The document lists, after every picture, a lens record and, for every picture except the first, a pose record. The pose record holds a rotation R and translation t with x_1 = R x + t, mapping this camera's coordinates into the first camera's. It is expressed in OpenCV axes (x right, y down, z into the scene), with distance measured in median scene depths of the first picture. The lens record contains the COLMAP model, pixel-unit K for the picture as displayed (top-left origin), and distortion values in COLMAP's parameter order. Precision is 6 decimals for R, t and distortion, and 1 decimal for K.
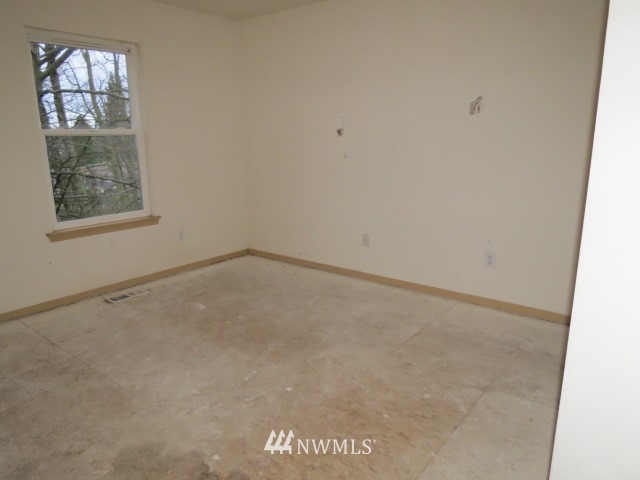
lens RADIAL K [[457.4, 0, 324.4], [0, 457.4, 238.5], [0, 0, 1]] dist [-0.012704, -0.003910]
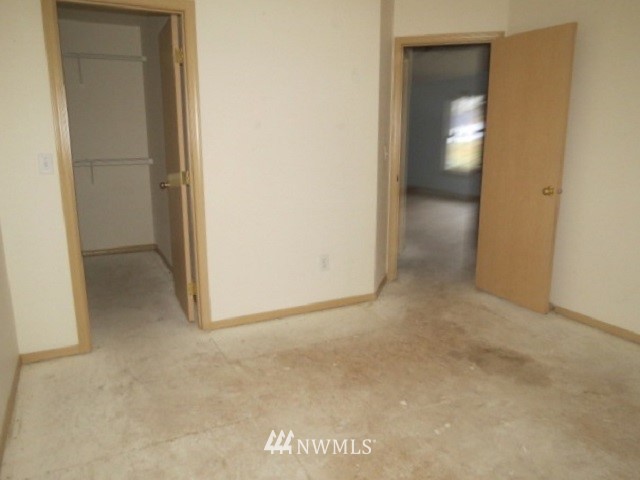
lens RADIAL K [[457.4, 0, 324.4], [0, 457.4, 238.5], [0, 0, 1]] dist [-0.012704, -0.003910]
pose [[-0.904445, -0.092751, 0.416386, -0.298095], [0.101988, 0.900758, 0.422178, -0.410974], [-0.414220, 0.424303, -0.805226, 1.712476]]
